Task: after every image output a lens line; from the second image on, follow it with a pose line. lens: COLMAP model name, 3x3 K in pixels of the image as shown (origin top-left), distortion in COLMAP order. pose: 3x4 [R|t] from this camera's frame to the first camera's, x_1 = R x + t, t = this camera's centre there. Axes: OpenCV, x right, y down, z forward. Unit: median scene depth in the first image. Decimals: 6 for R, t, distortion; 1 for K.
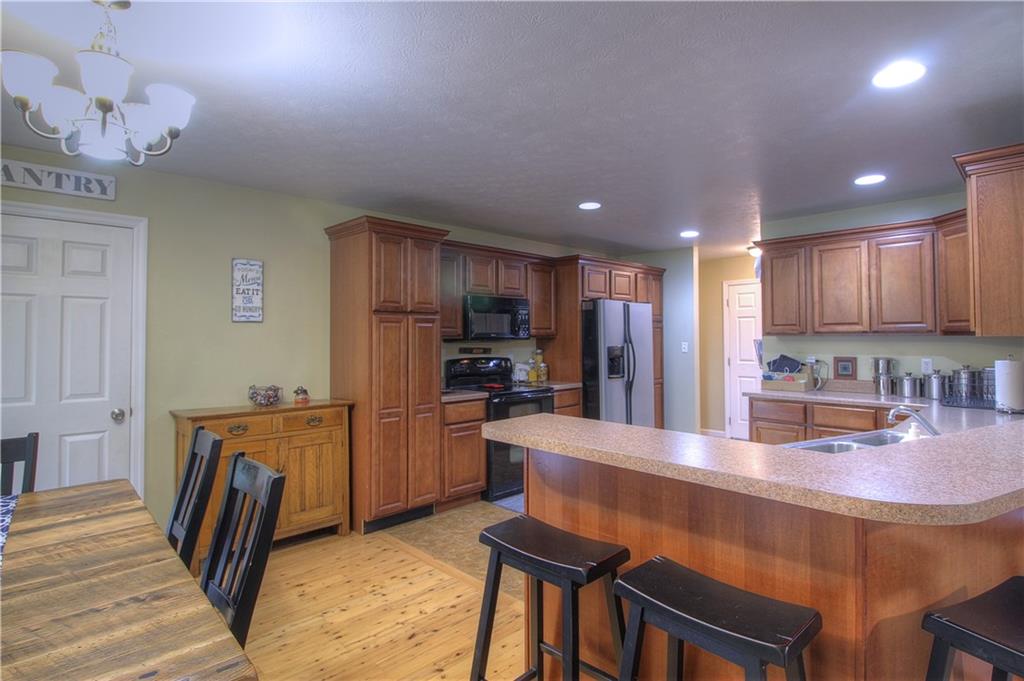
lens RADIAL K [[518.3, 0, 525.4], [0, 518.3, 325.1], [0, 0, 1]] dist [-0.011968, -0.002300]
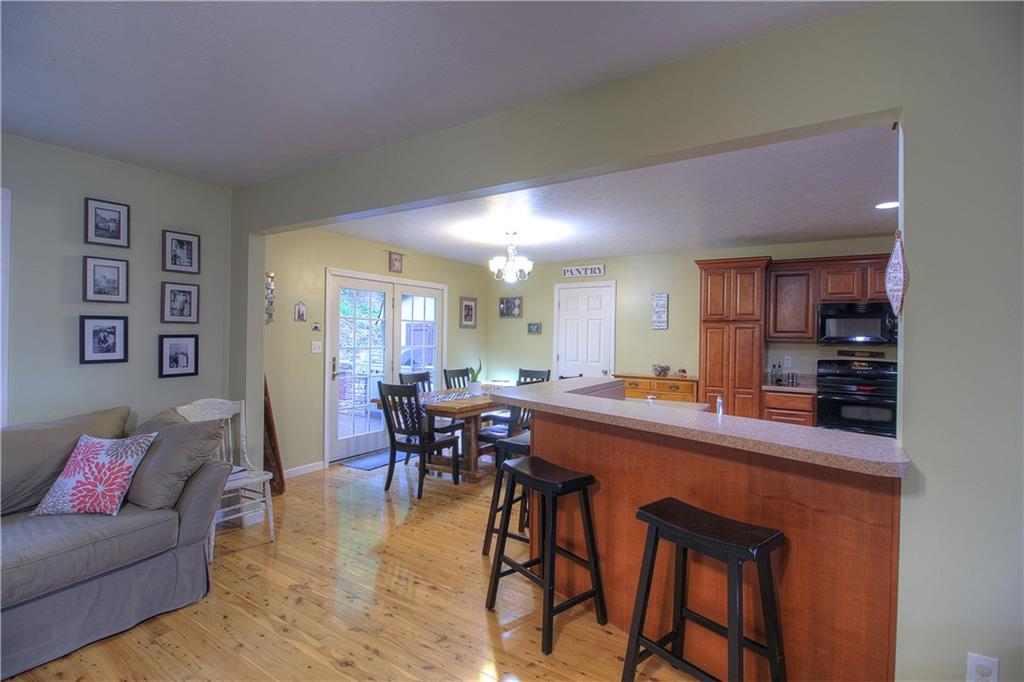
lens RADIAL K [[476.3, 0, 516.1], [0, 476.3, 337.8], [0, 0, 1]] dist [-0.010348, -0.002016]
pose [[0.218204, 0.011635, -0.975834, 0.965023], [0.008135, 0.999872, 0.013741, -0.002920], [0.975869, -0.010936, 0.218082, 0.152930]]
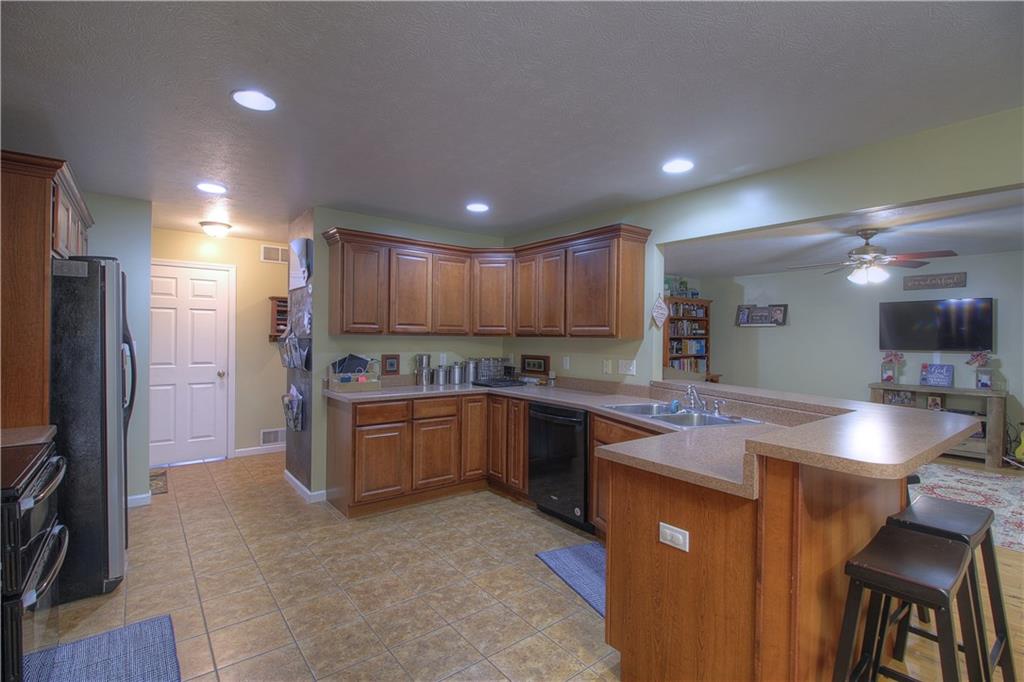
lens RADIAL K [[476.3, 0, 504.1], [0, 476.3, 337.2], [0, 0, 1]] dist [-0.010348, -0.002016]
pose [[0.130770, 0.006287, 0.991393, -0.423367], [-0.037888, 0.999281, -0.001339, 0.020969], [-0.990689, -0.037387, 0.130914, 0.760294]]
